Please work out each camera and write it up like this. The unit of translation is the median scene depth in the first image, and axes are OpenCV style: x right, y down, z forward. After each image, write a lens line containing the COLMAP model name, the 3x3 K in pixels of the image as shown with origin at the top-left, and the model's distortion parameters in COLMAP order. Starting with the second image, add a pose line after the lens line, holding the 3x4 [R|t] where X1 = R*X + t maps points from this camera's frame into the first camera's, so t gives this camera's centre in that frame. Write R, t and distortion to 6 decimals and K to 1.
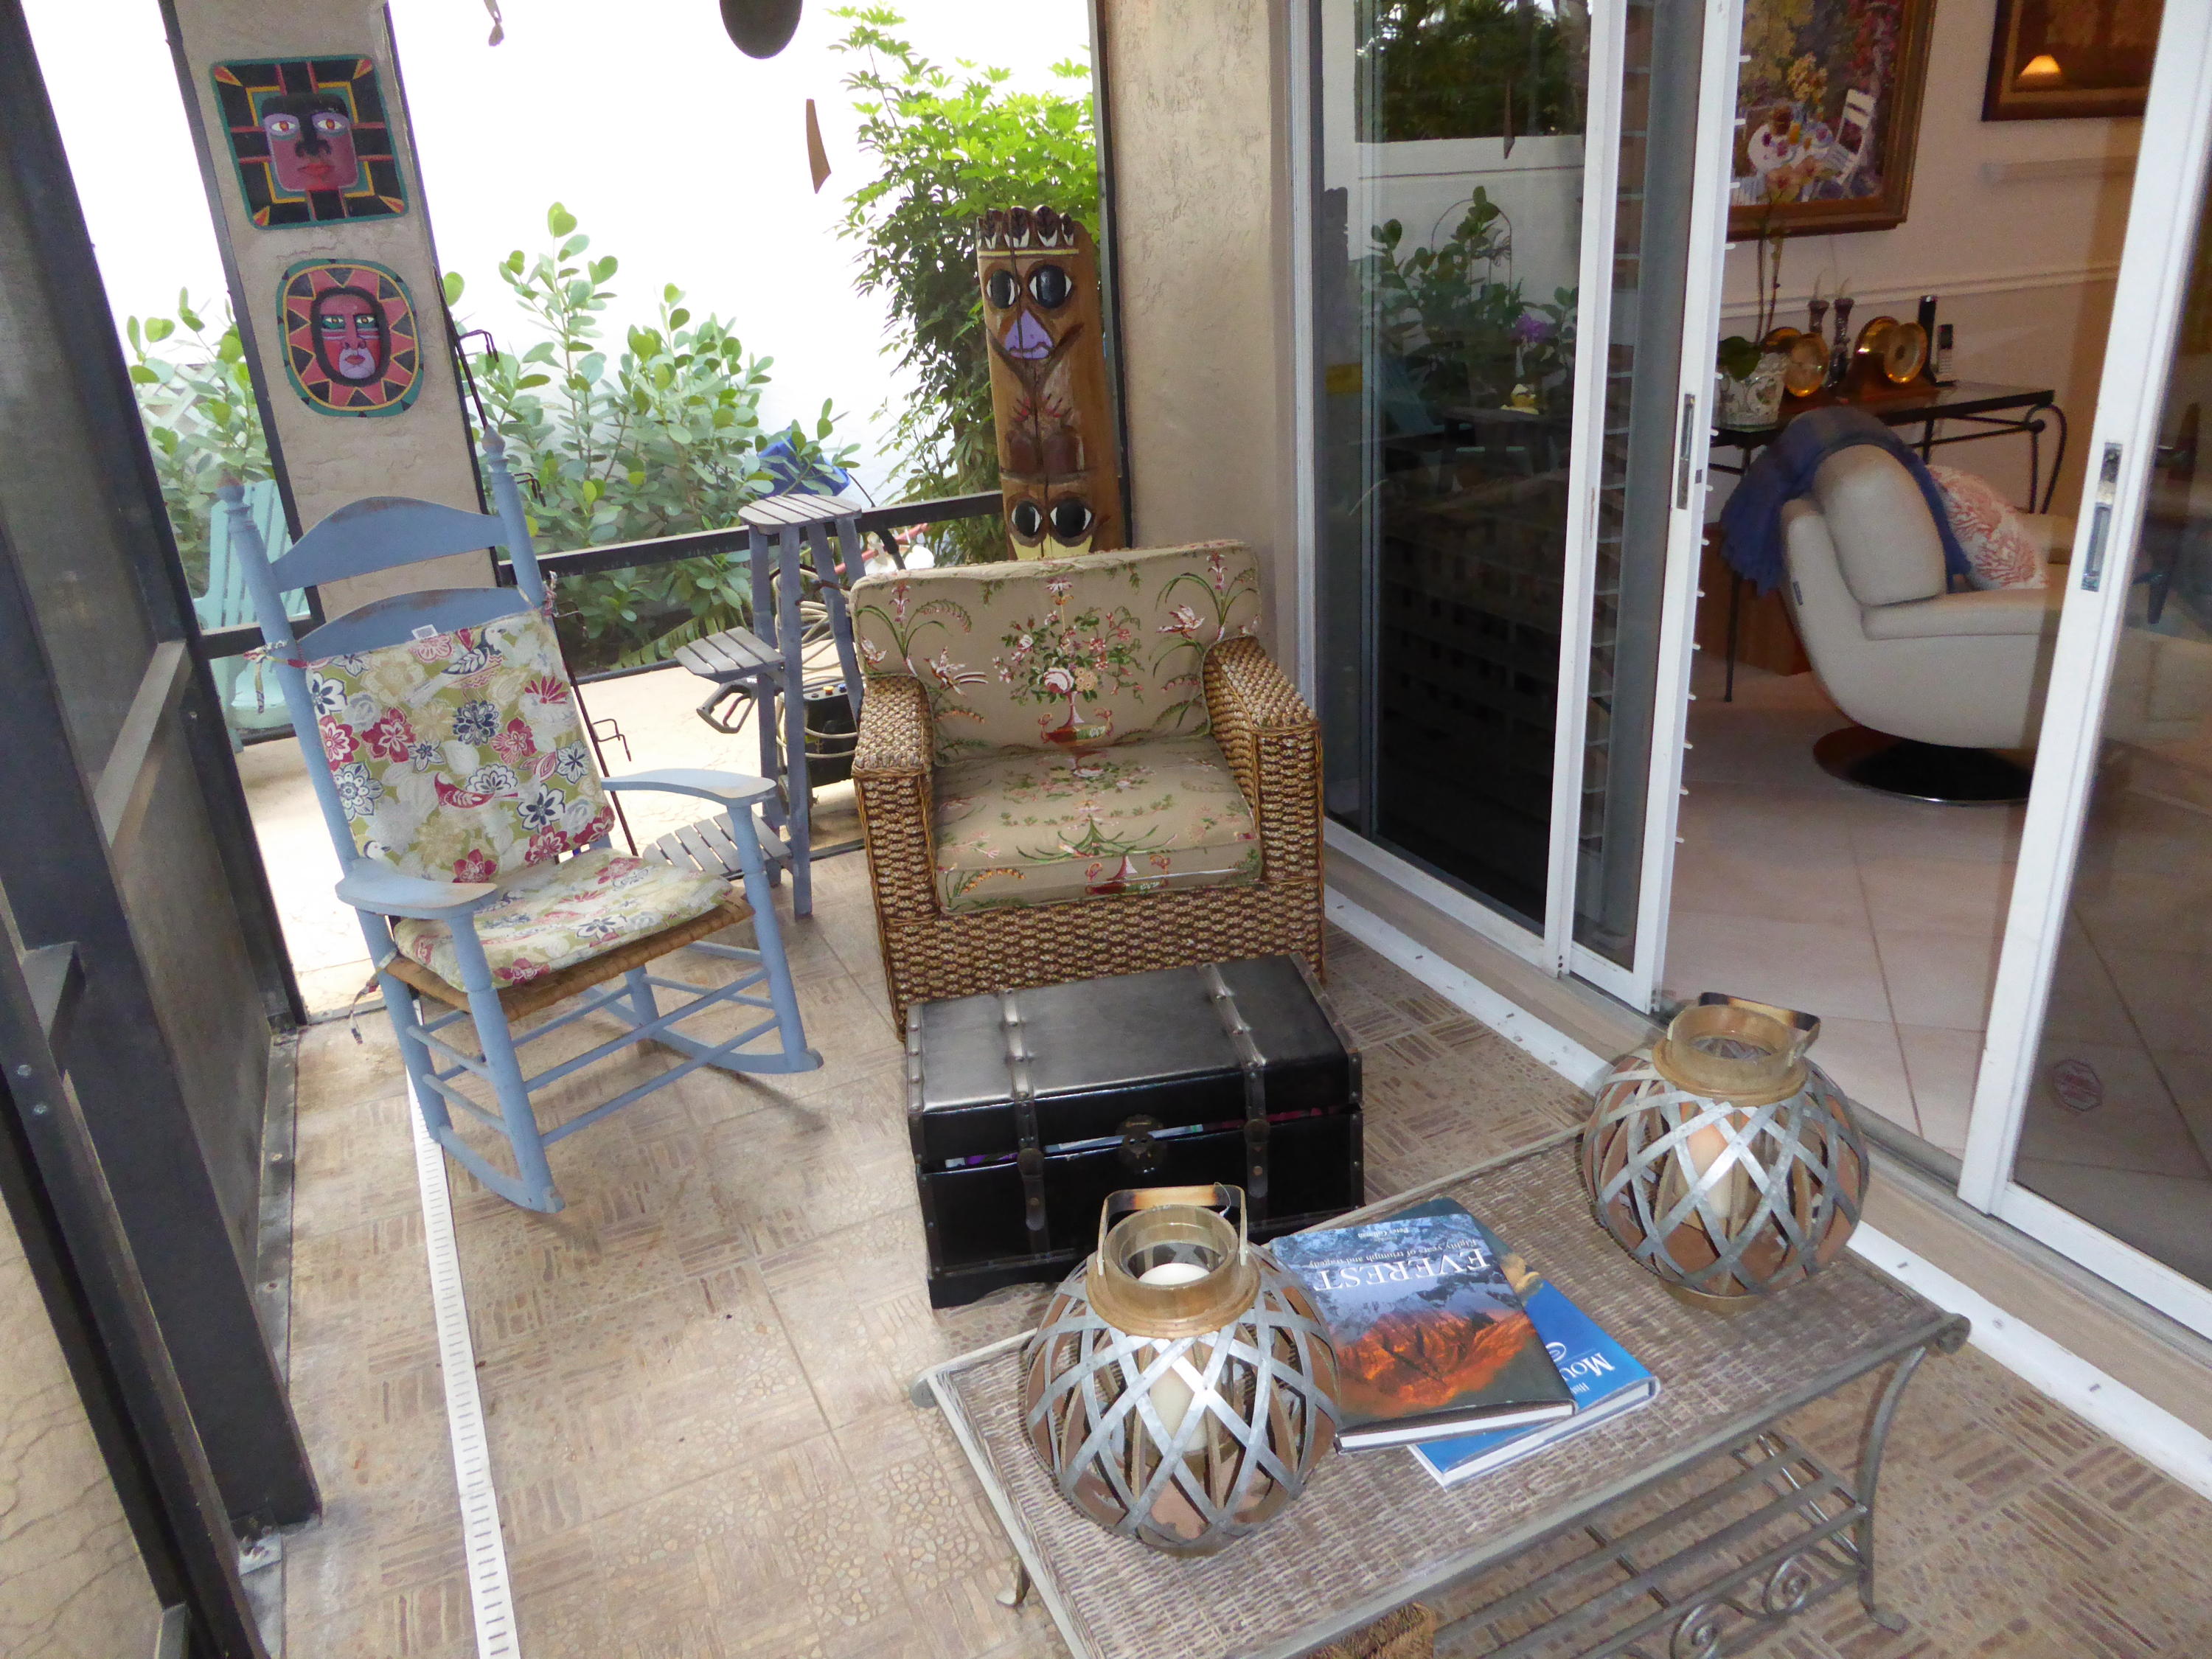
lens RADIAL K [[1555.0, 0, 1103.7], [0, 1555.0, 826.3], [0, 0, 1]] dist [-0.040319, 0.010395]
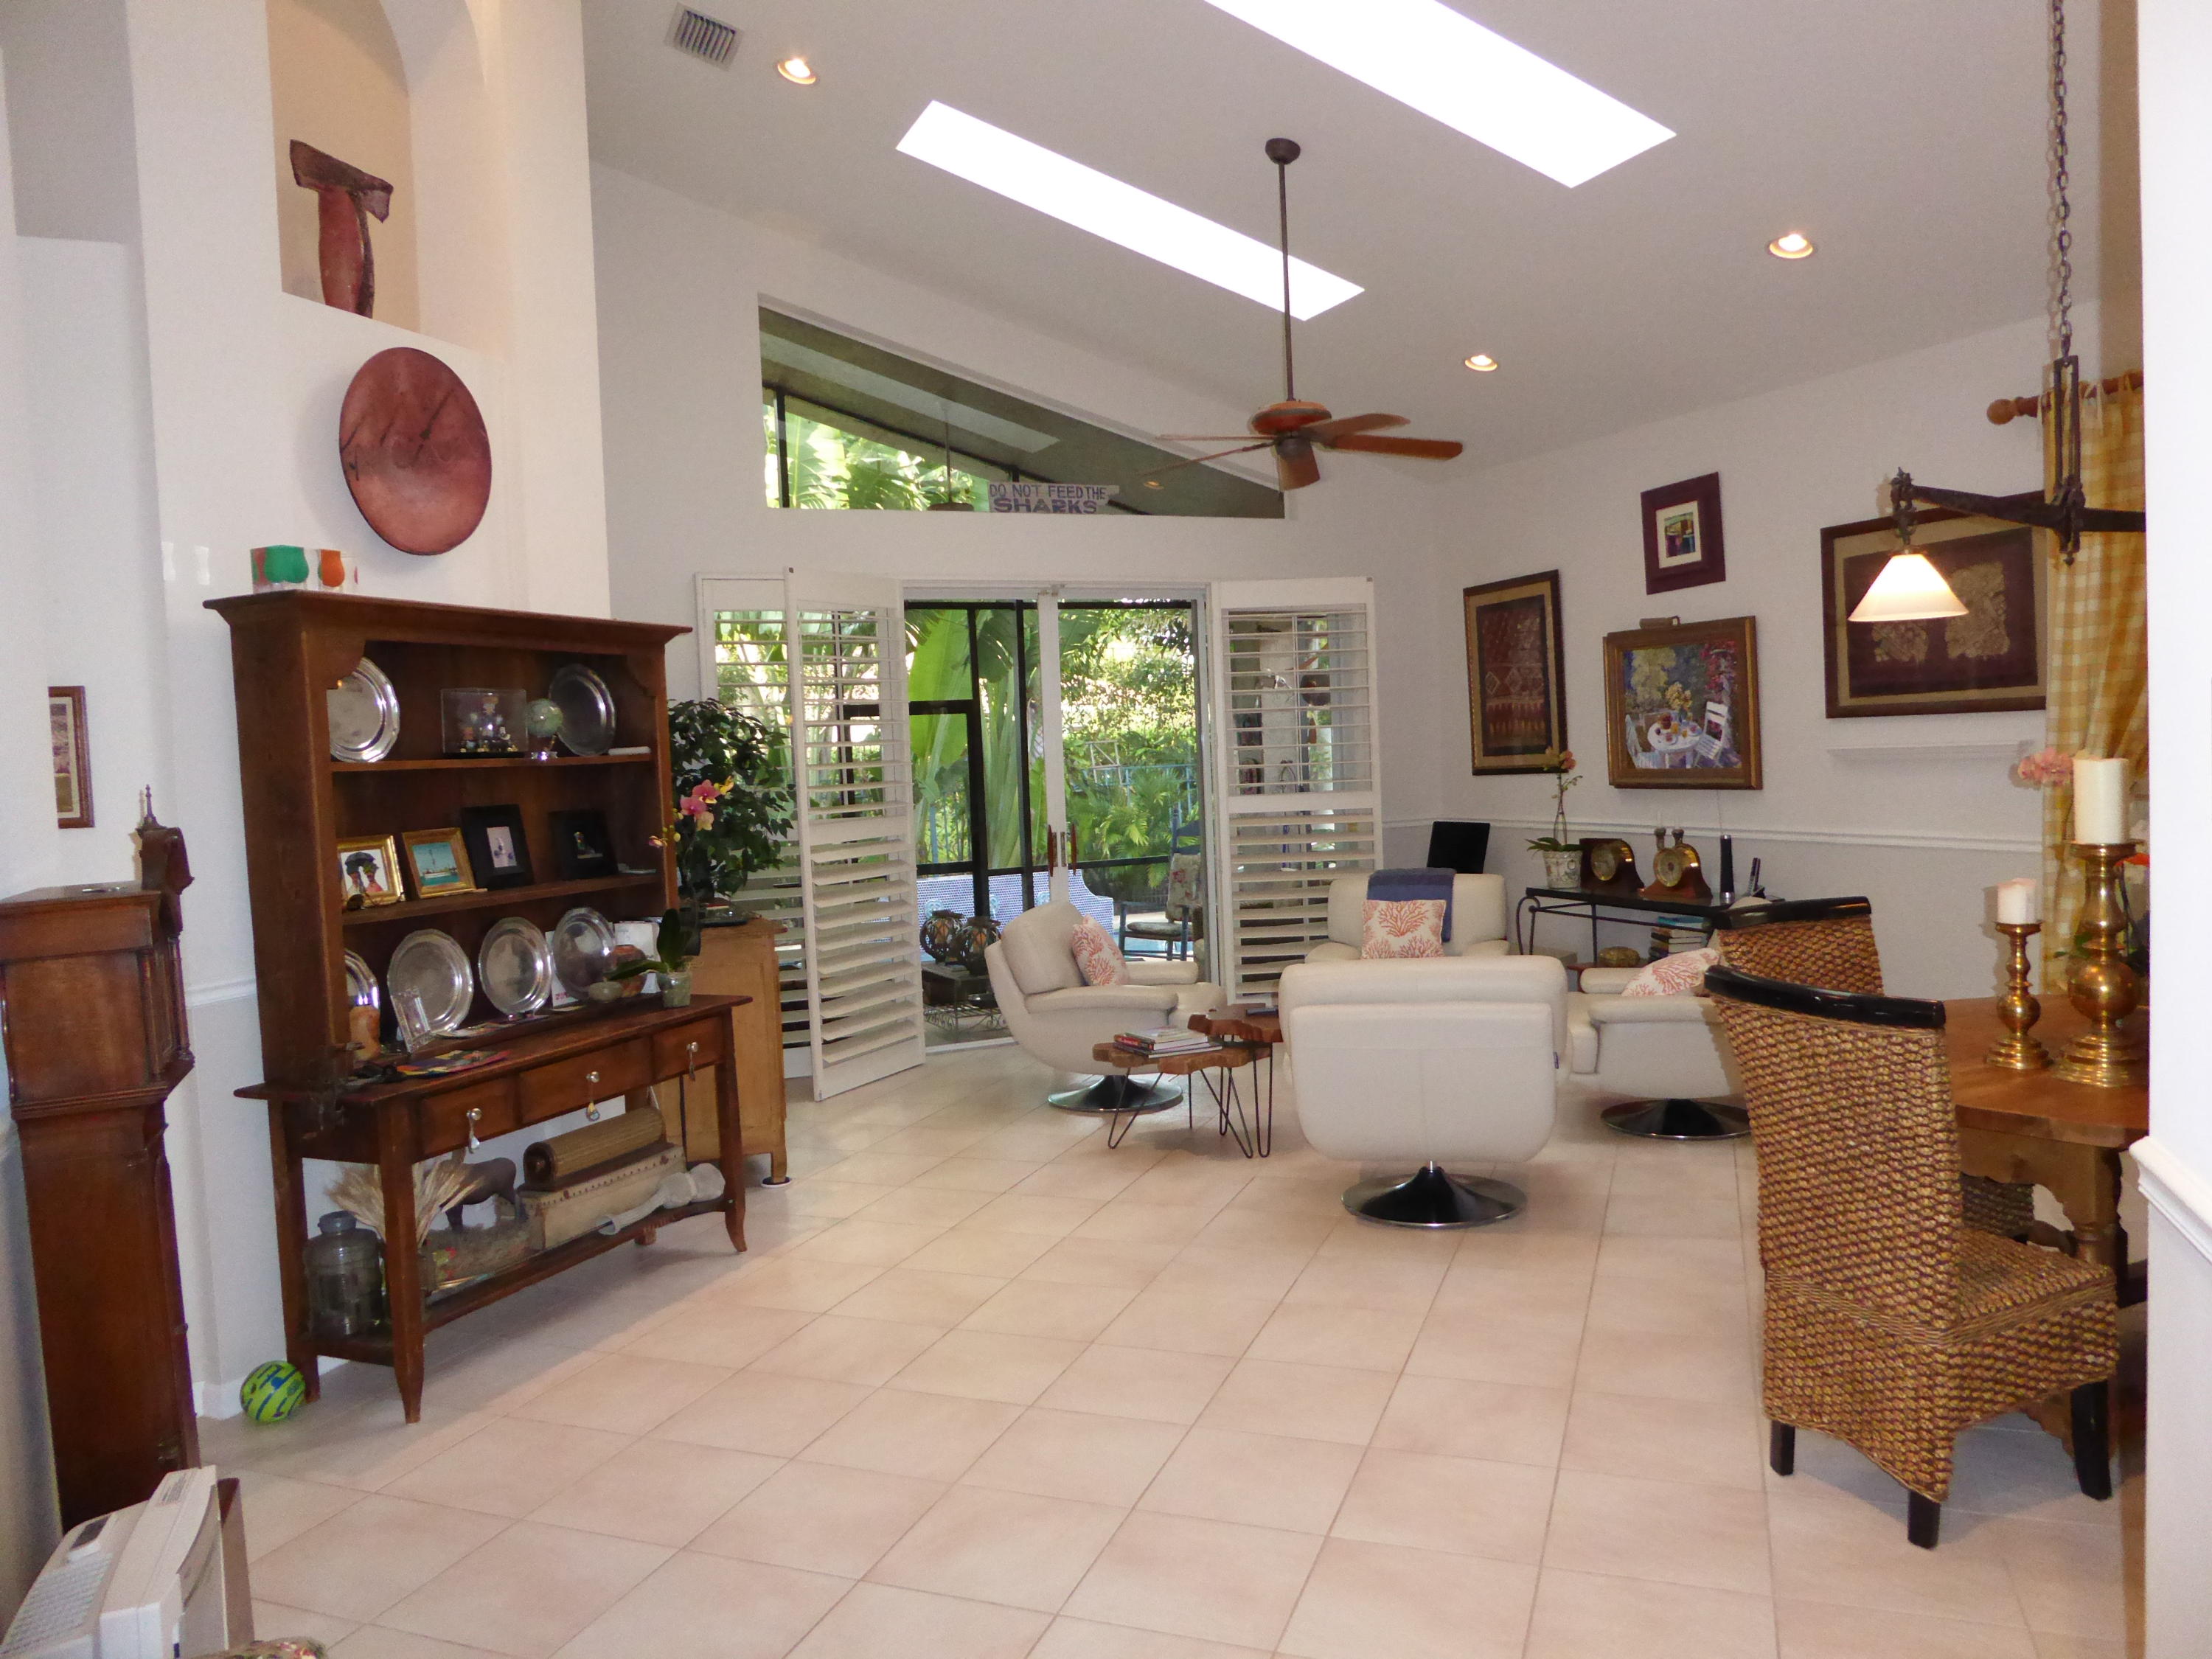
lens RADIAL K [[1555.0, 0, 1102.1], [0, 1555.0, 821.3], [0, 0, 1]] dist [-0.040319, 0.010395]
pose [[-0.030214, 0.106688, -0.993833, 2.077258], [-0.327046, 0.938503, 0.110691, -0.340913], [0.944525, 0.328373, 0.006536, 0.449551]]
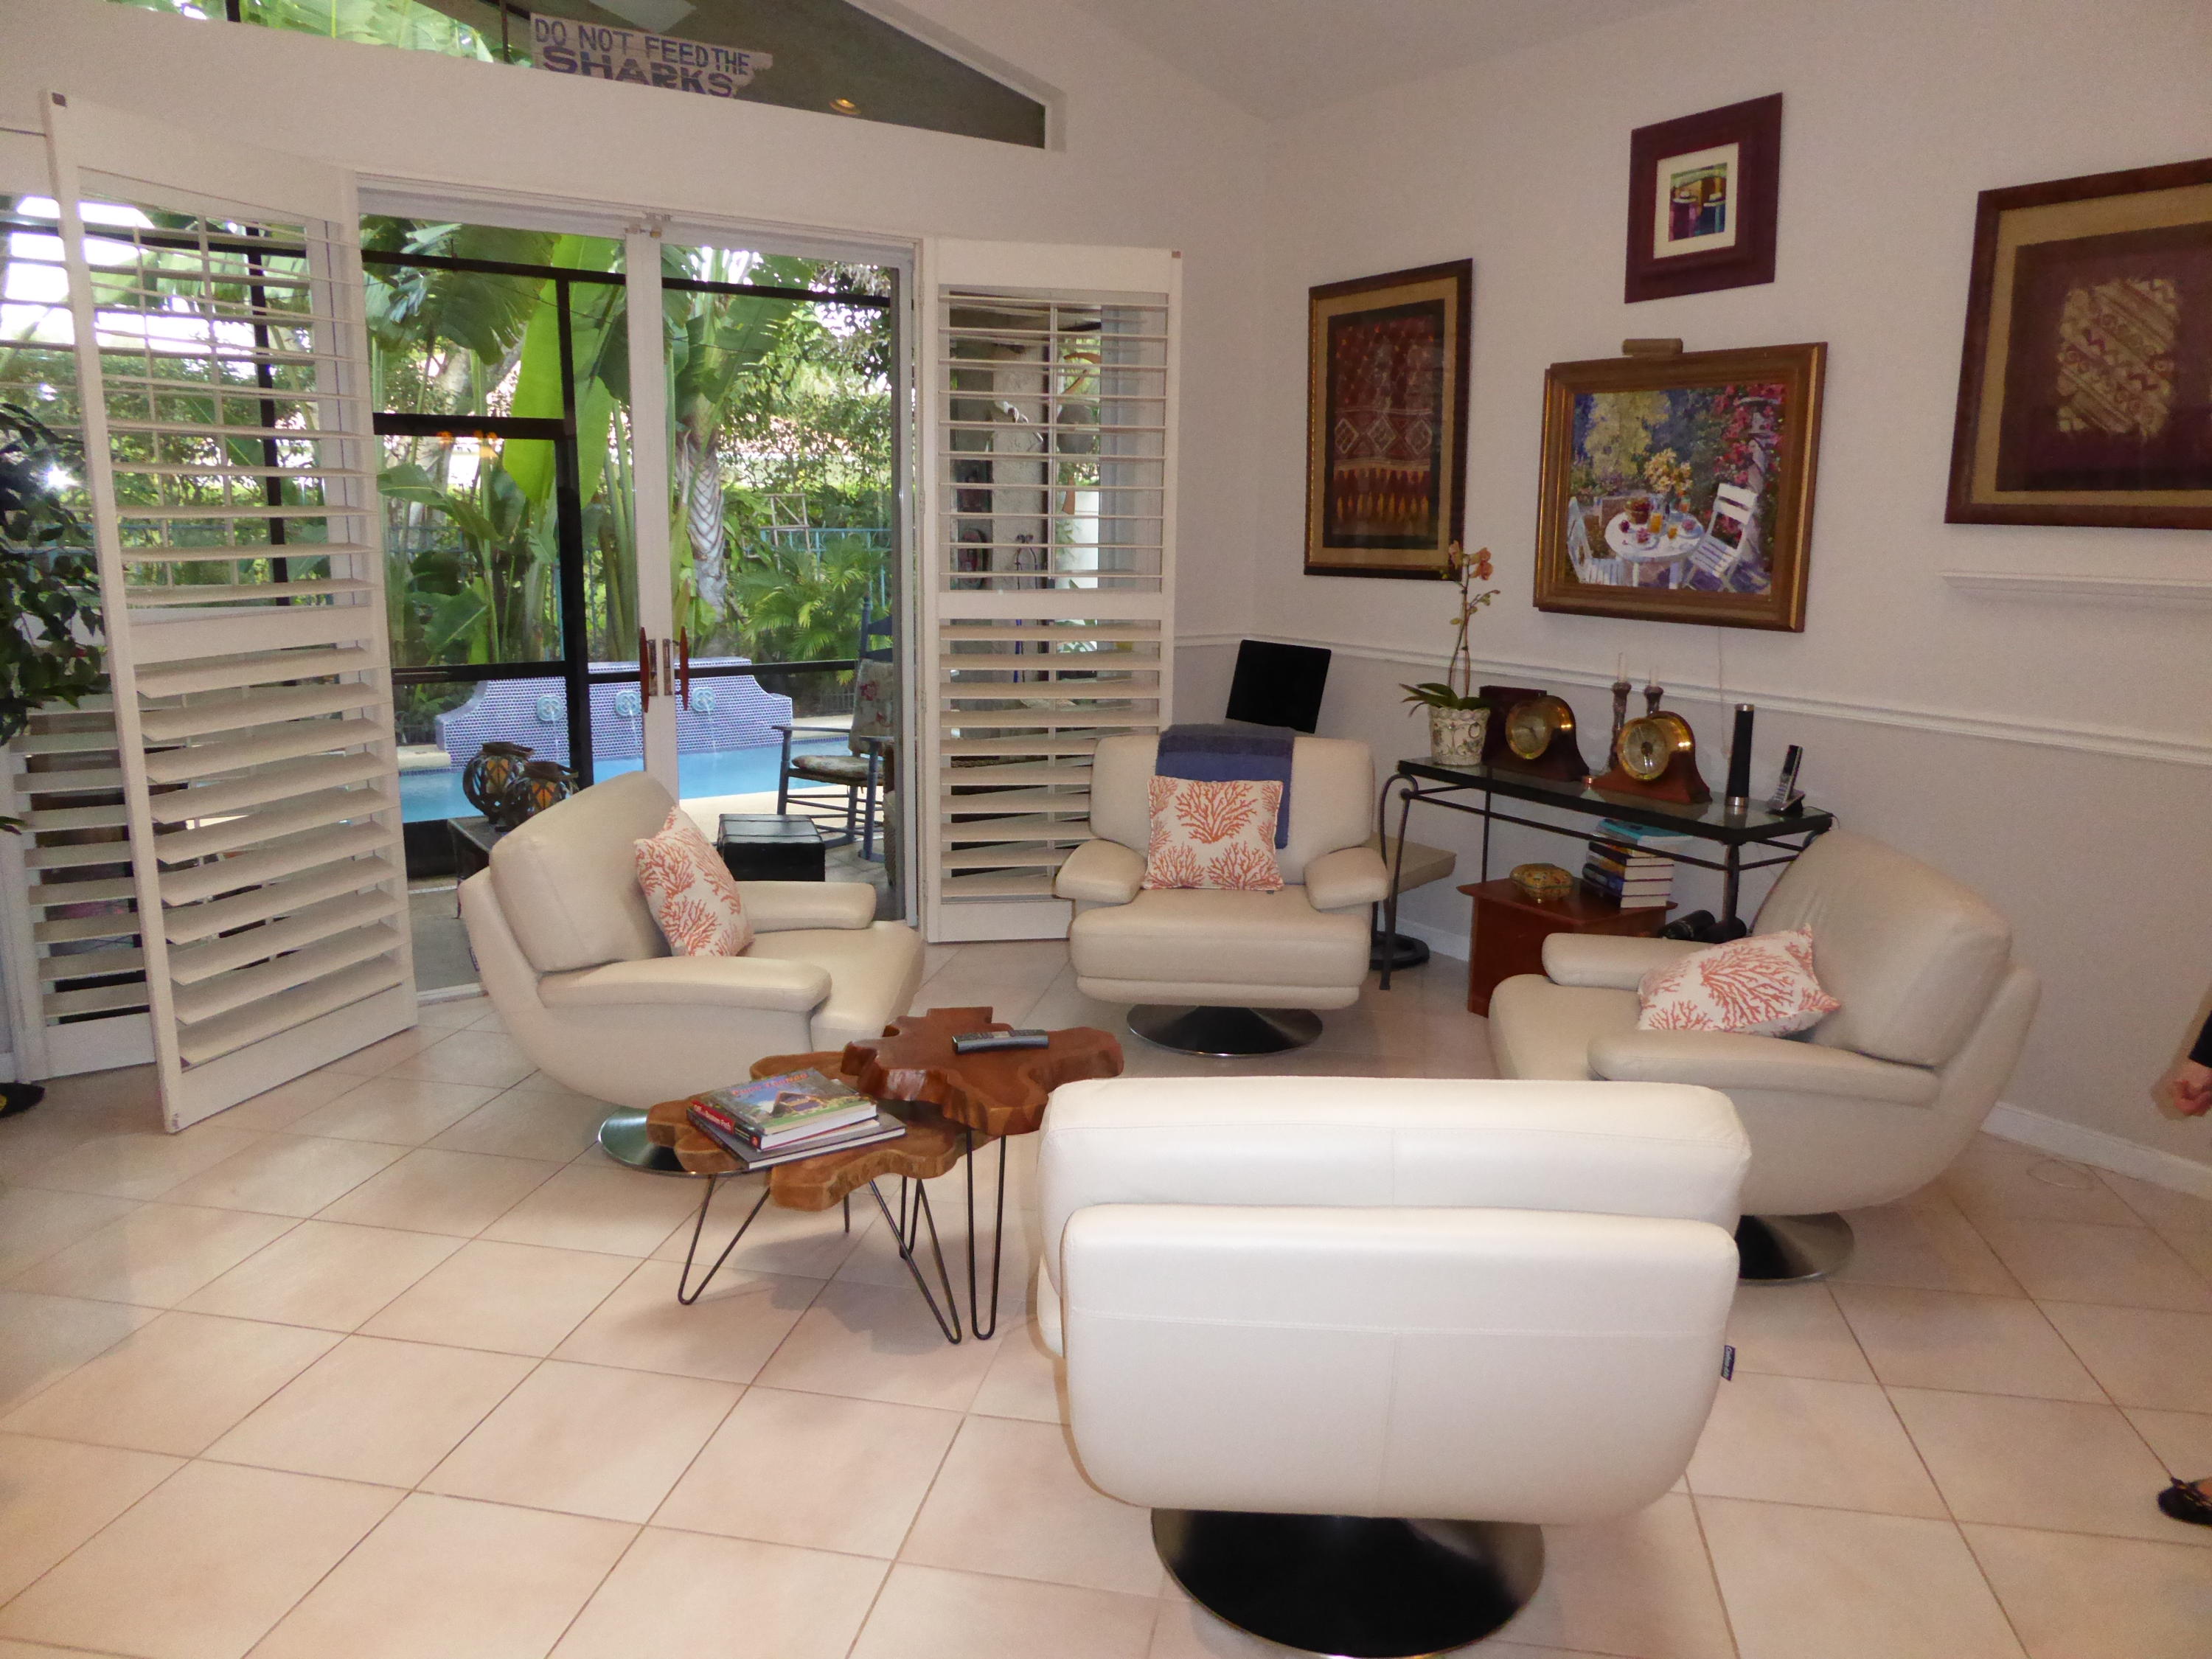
lens RADIAL K [[1555.0, 0, 1092.9], [0, 1555.0, 818.6], [0, 0, 1]] dist [-0.040319, 0.010395]
pose [[0.139190, 0.254082, -0.957115, 1.412844], [-0.384736, 0.904470, 0.184155, -0.318351], [0.912472, 0.342604, 0.223648, 0.496216]]
